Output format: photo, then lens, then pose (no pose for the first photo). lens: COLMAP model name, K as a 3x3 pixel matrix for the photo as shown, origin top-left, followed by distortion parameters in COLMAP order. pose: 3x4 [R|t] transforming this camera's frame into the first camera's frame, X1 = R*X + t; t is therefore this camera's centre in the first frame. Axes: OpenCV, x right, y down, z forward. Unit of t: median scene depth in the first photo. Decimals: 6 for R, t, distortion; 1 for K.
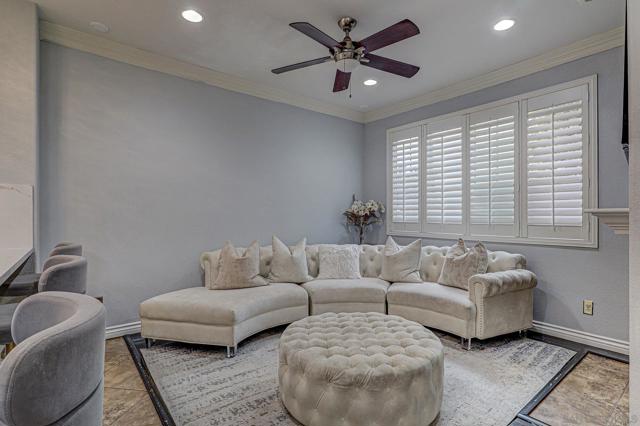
lens RADIAL K [[307.0, 0, 300.4], [0, 307.0, 218.5], [0, 0, 1]] dist [-0.015844, 0.001205]
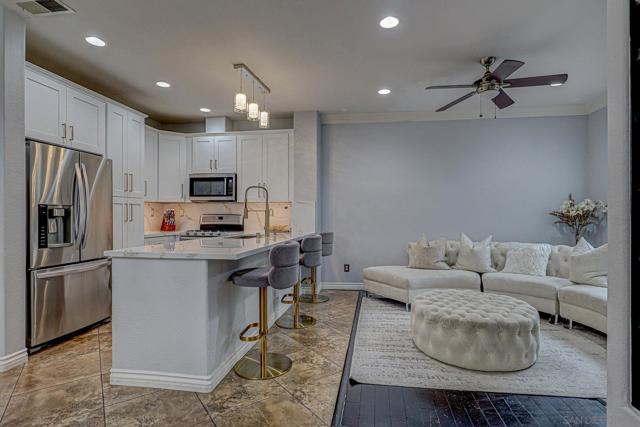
lens RADIAL K [[307.0, 0, 331.3], [0, 307.0, 216.0], [0, 0, 1]] dist [-0.015844, 0.001205]
pose [[0.697434, -0.002483, -0.716645, 0.448738], [-0.006585, 0.999930, -0.009872, 0.007238], [0.716619, 0.011604, 0.697369, -0.237486]]
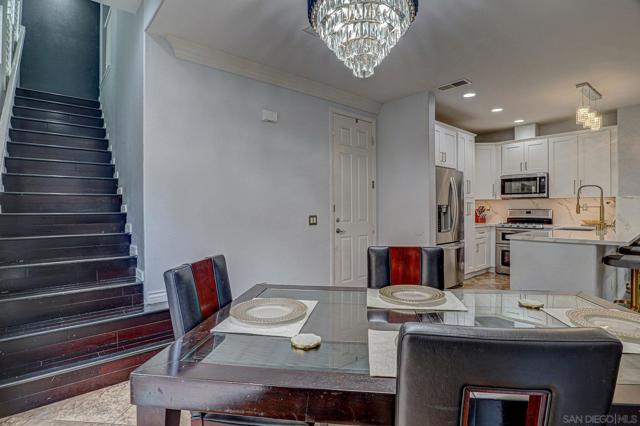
lens RADIAL K [[307.0, 0, 348.1], [0, 307.0, 210.6], [0, 0, 1]] dist [-0.015844, 0.001205]
pose [[0.089699, 0.000770, -0.995969, 0.616540], [-0.003533, 0.999994, 0.000455, -0.002658], [0.995963, 0.003478, 0.089701, -0.779155]]
